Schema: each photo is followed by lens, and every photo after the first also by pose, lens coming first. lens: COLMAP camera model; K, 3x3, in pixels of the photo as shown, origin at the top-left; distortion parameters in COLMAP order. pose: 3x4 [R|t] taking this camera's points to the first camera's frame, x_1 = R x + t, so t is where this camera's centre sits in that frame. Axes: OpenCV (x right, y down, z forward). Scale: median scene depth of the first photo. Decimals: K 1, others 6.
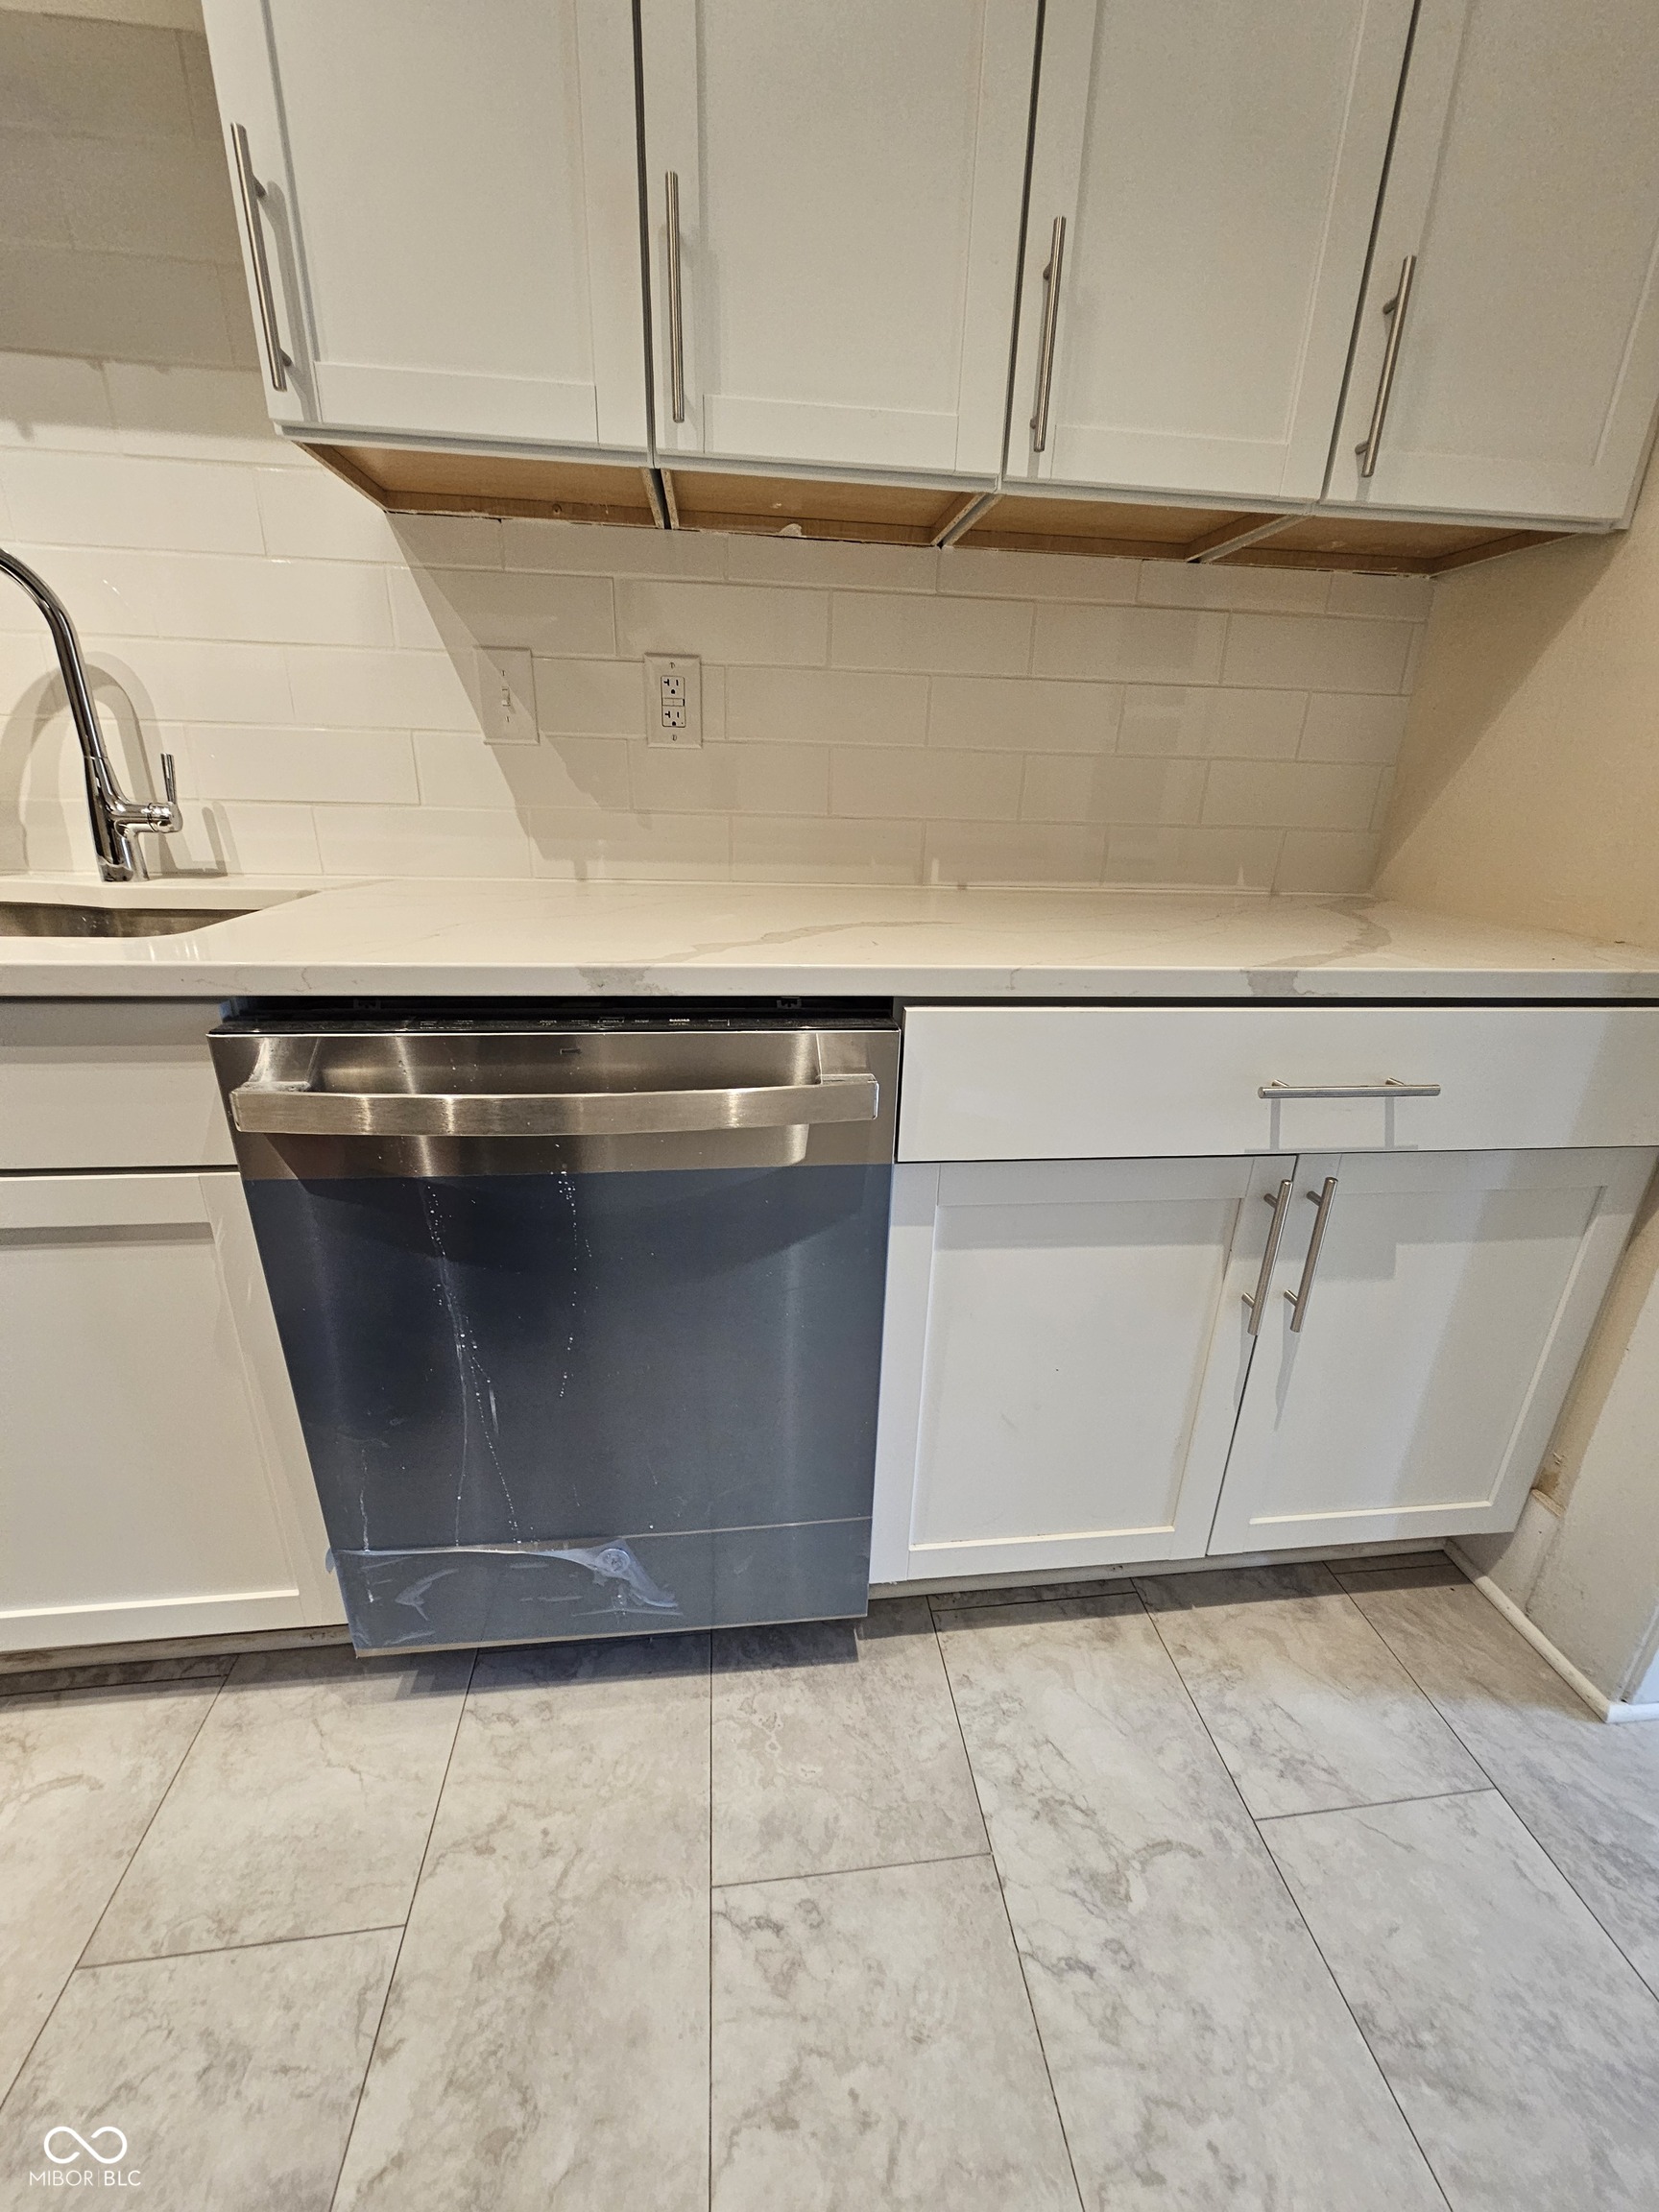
lens RADIAL K [[903.2, 0, 841.6], [0, 903.2, 1116.9], [0, 0, 1]] dist [-0.002167, 0.000229]
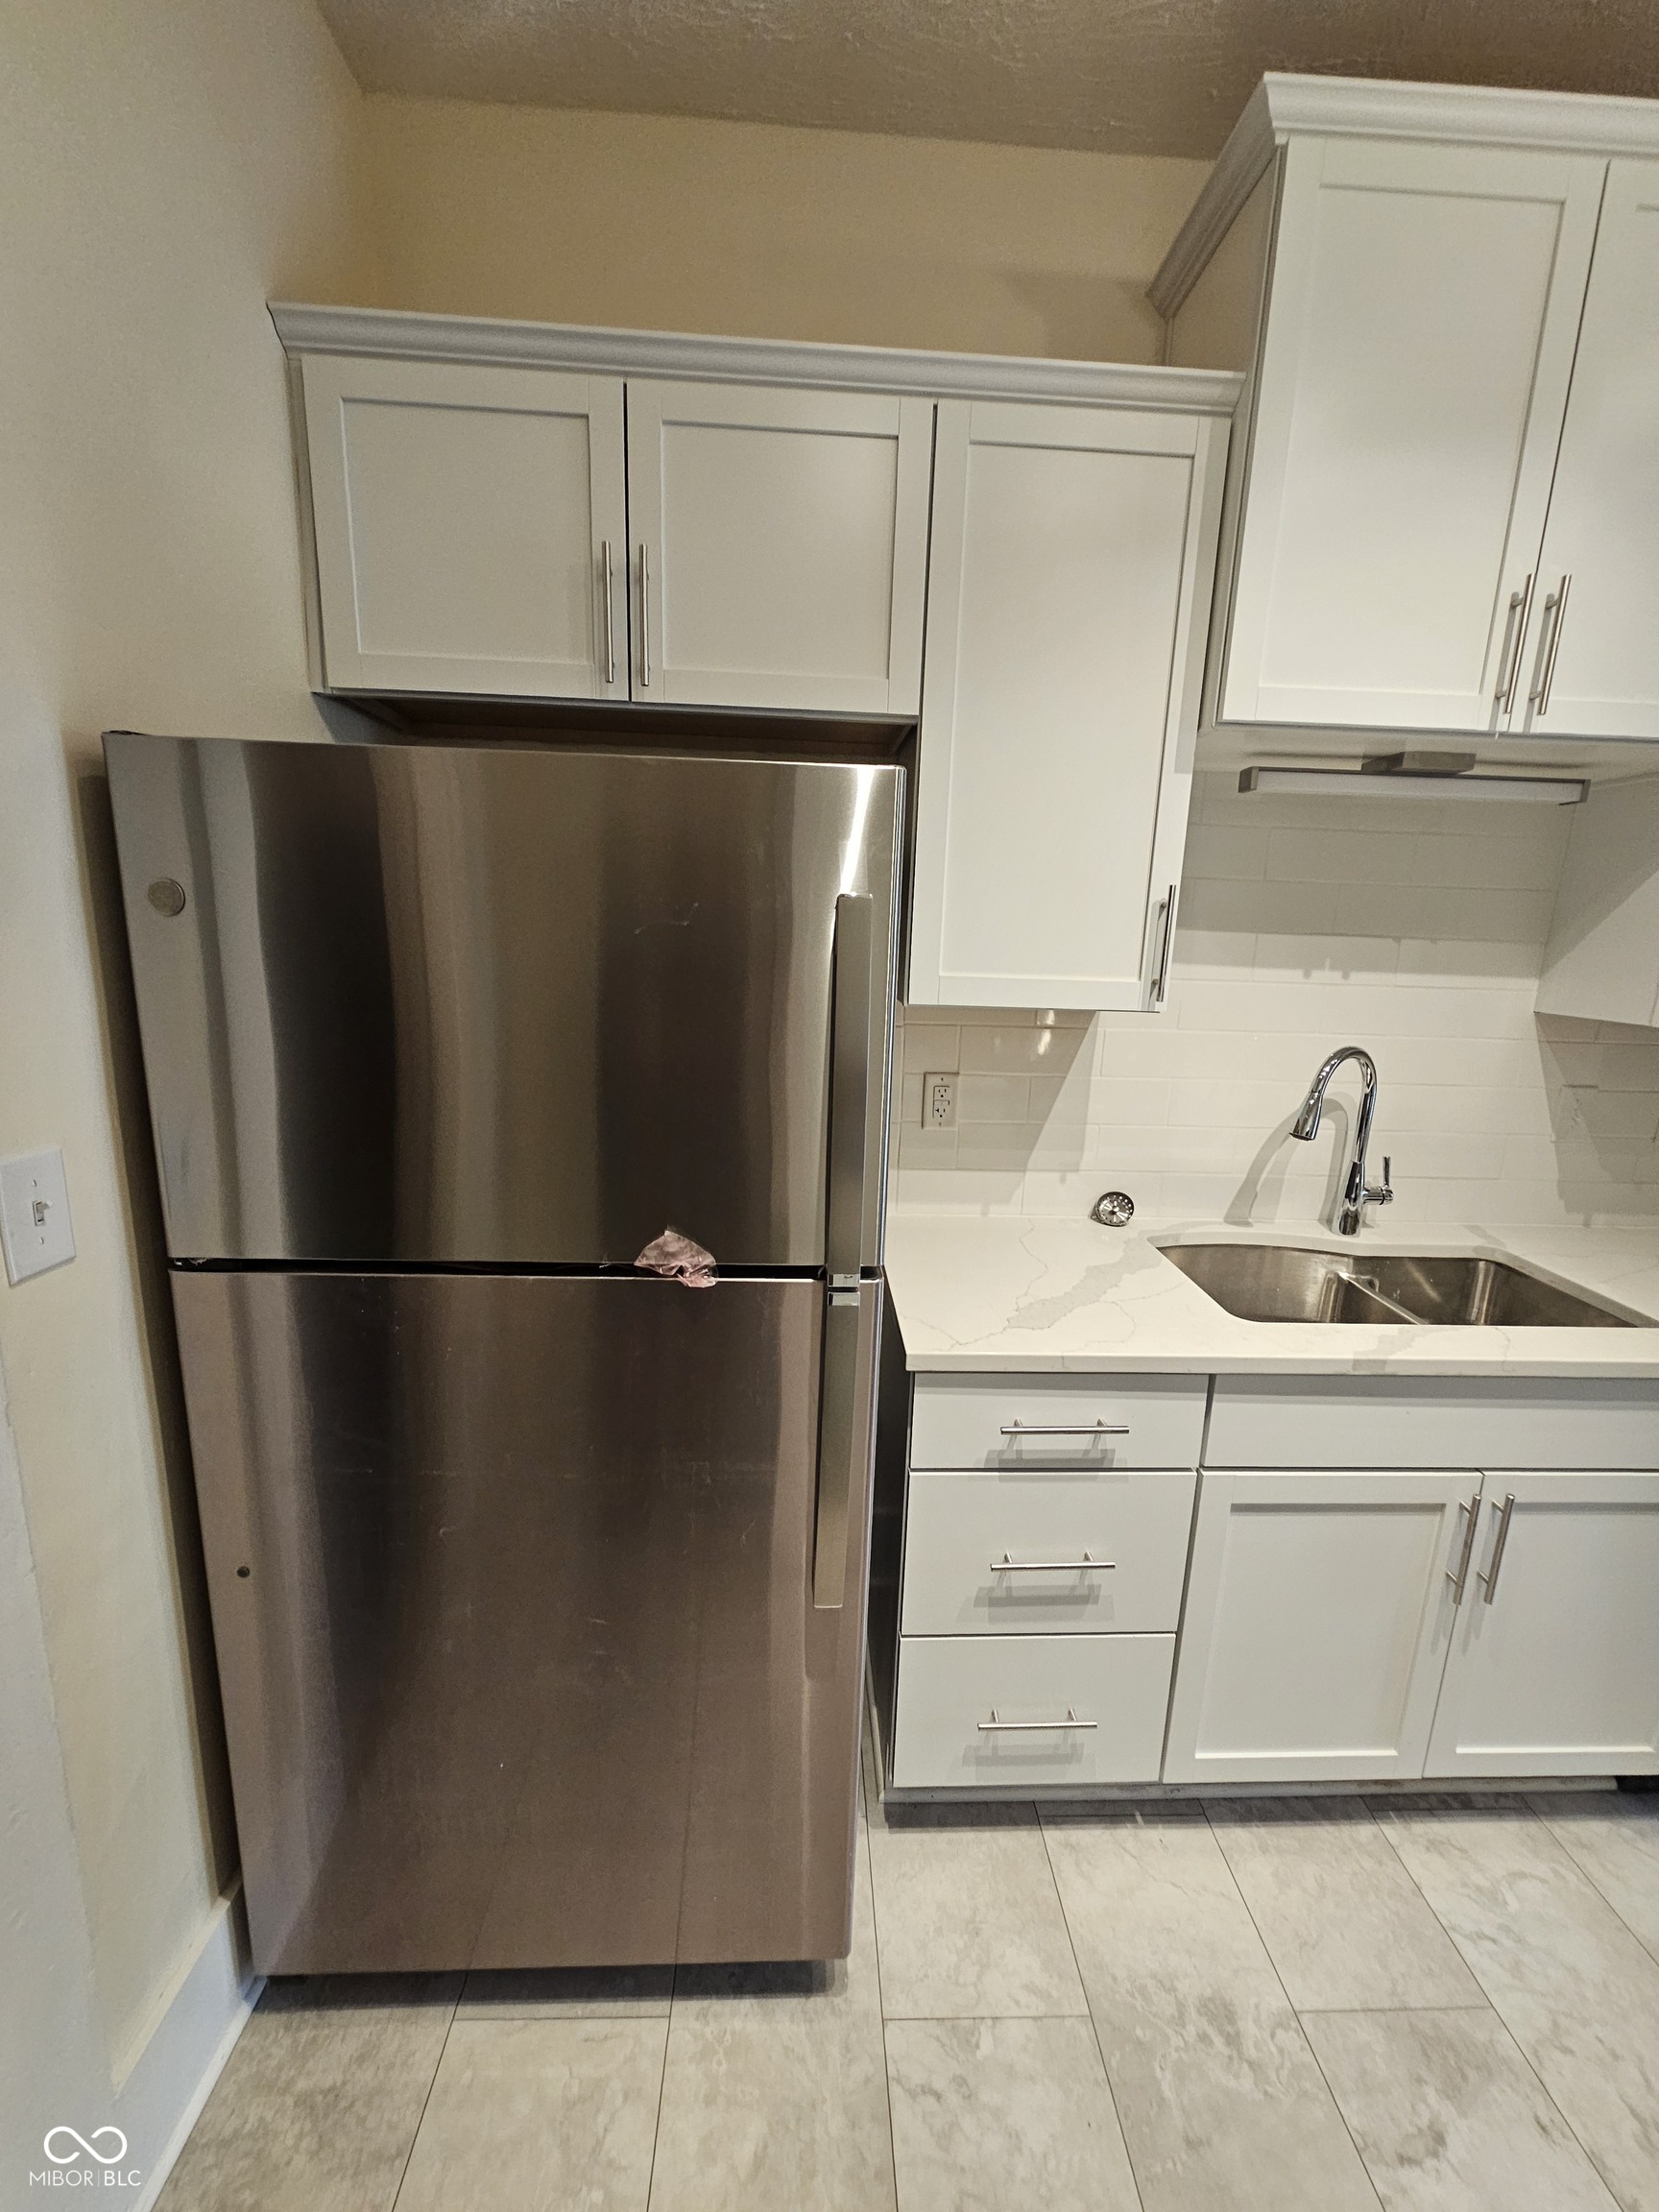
lens RADIAL K [[903.2, 0, 829.9], [0, 903.2, 1119.4], [0, 0, 1]] dist [-0.002167, 0.000229]
pose [[0.996220, 0.020045, -0.084520, -1.881107], [-0.032692, 0.987989, -0.151027, -0.236715], [0.080478, 0.153219, 0.984910, -0.749151]]
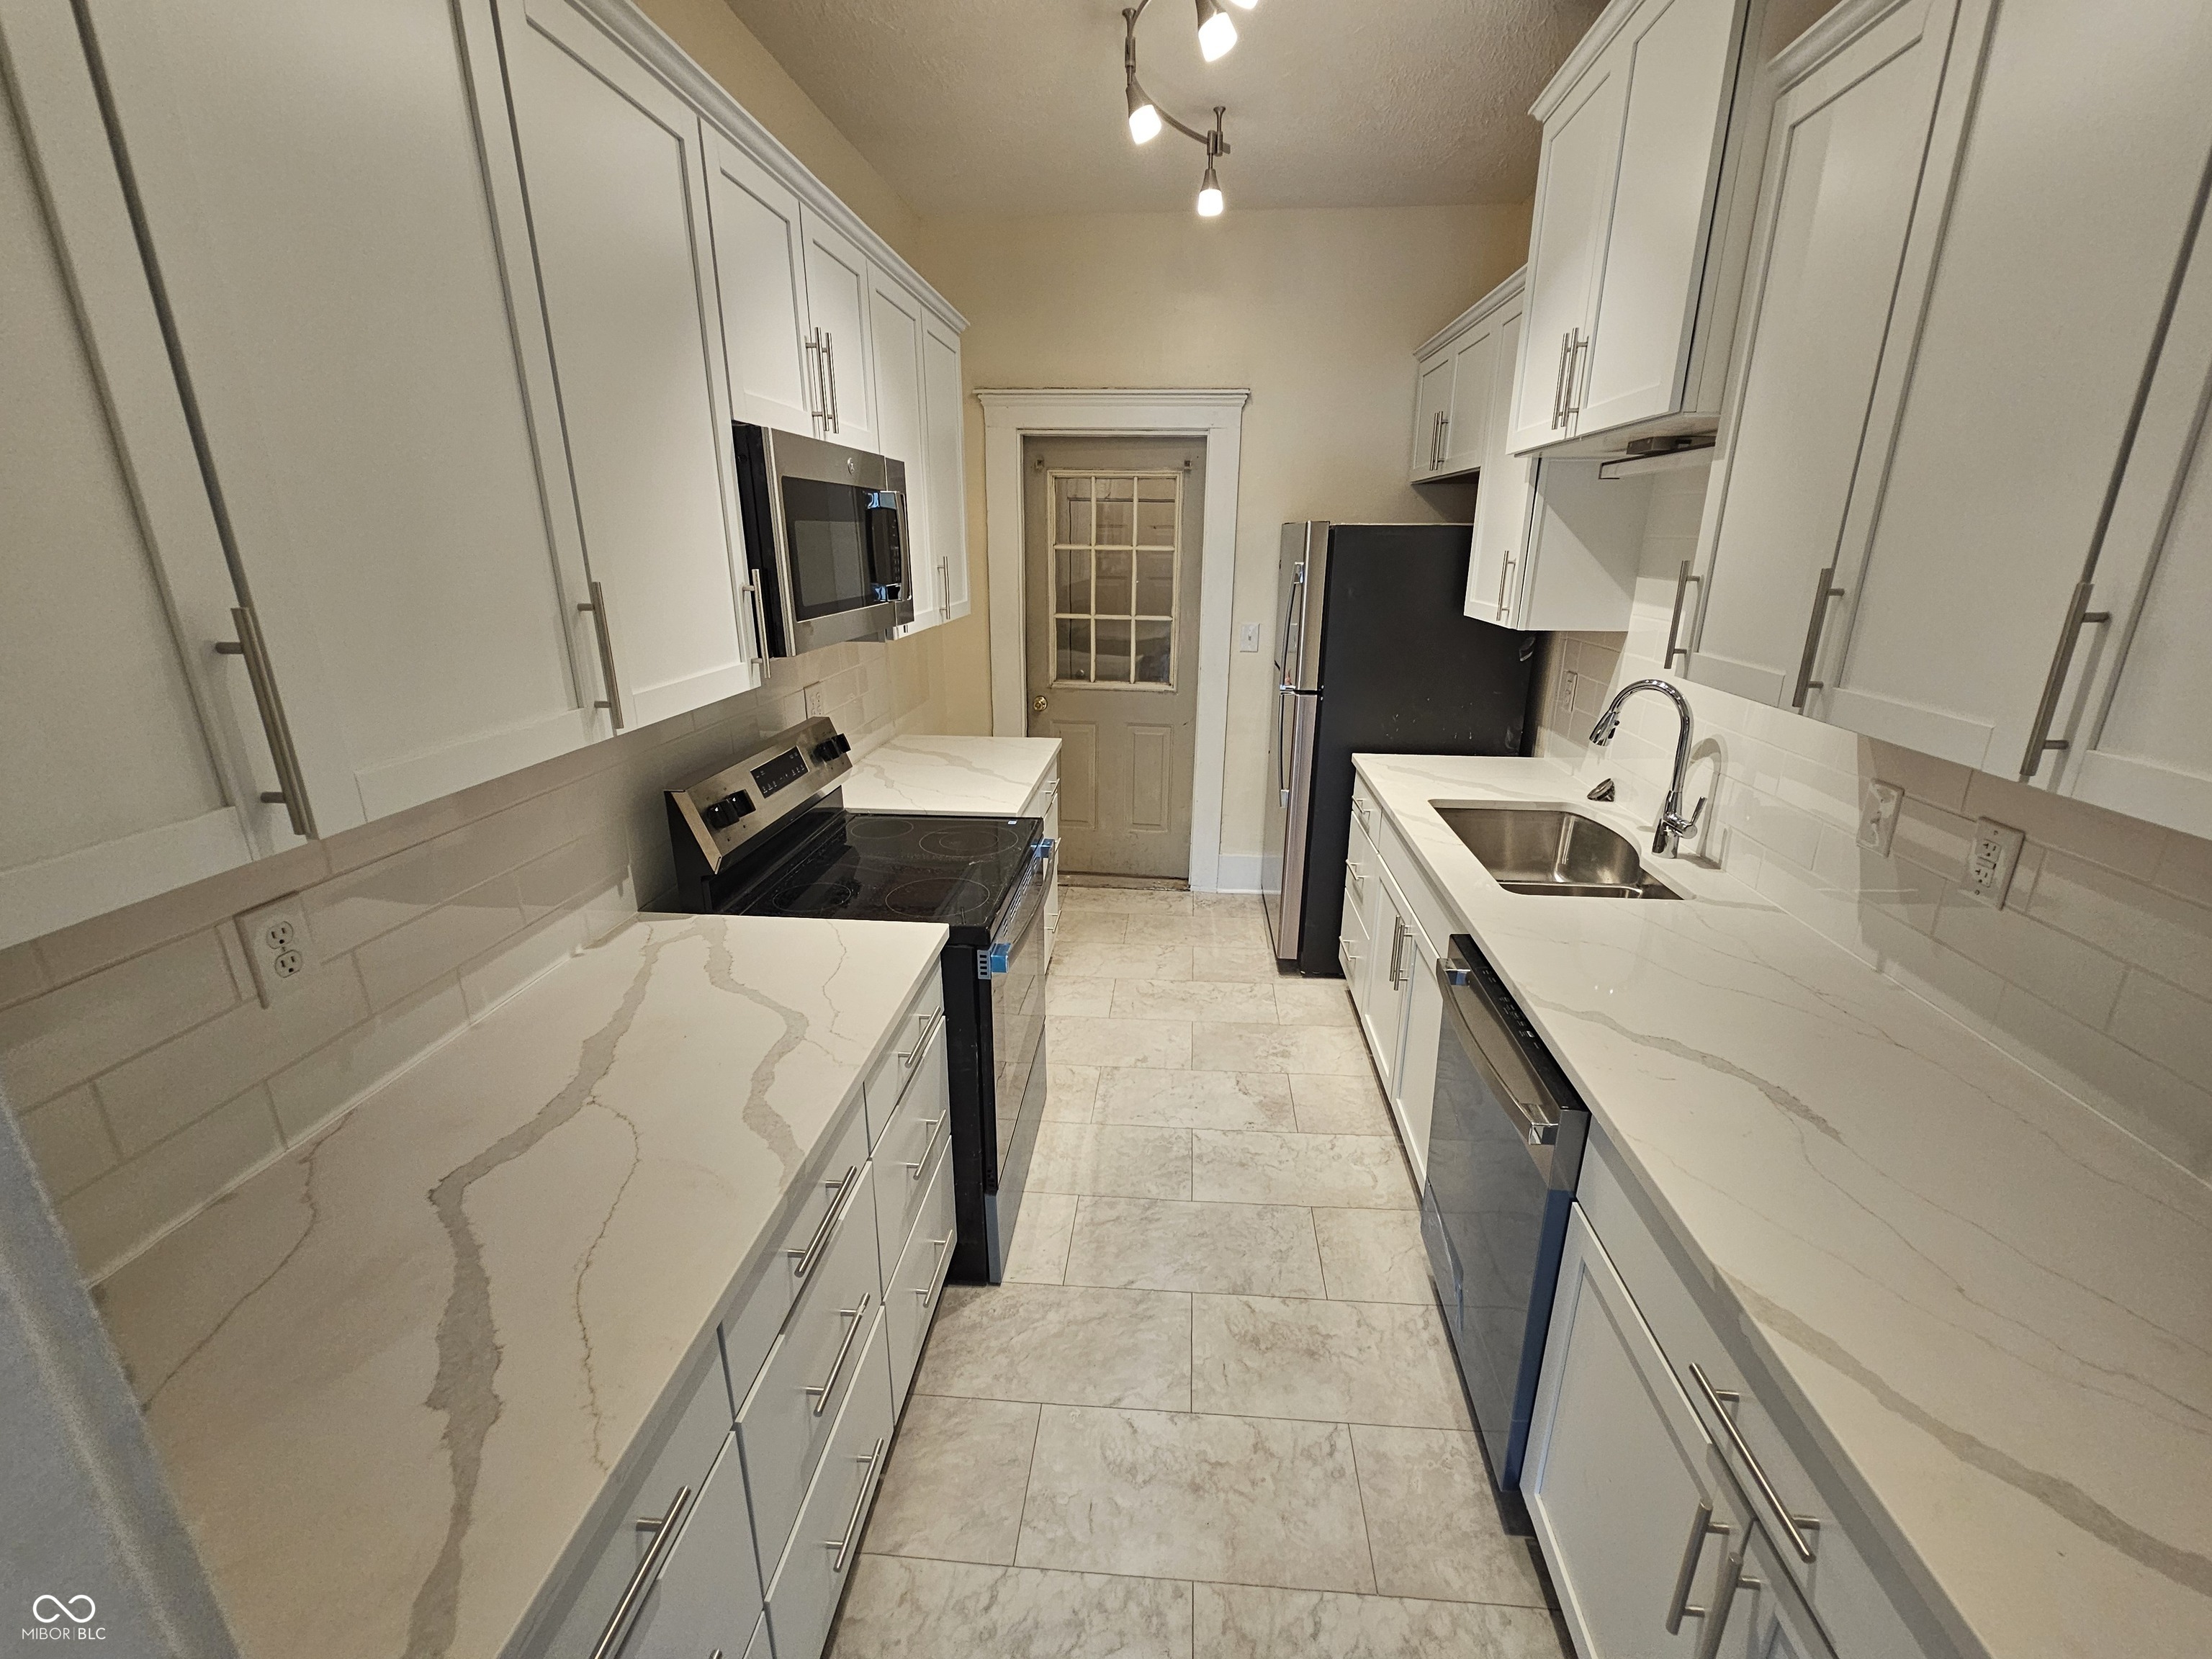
lens RADIAL K [[903.2, 0, 1117.4], [0, 903.2, 831.0], [0, 0, 1]] dist [-0.002167, 0.000229]
pose [[-0.206421, 0.278364, -0.938032, 1.261268], [-0.351549, 0.873566, 0.336594, -0.629441], [0.913129, 0.399244, -0.082464, 0.205279]]
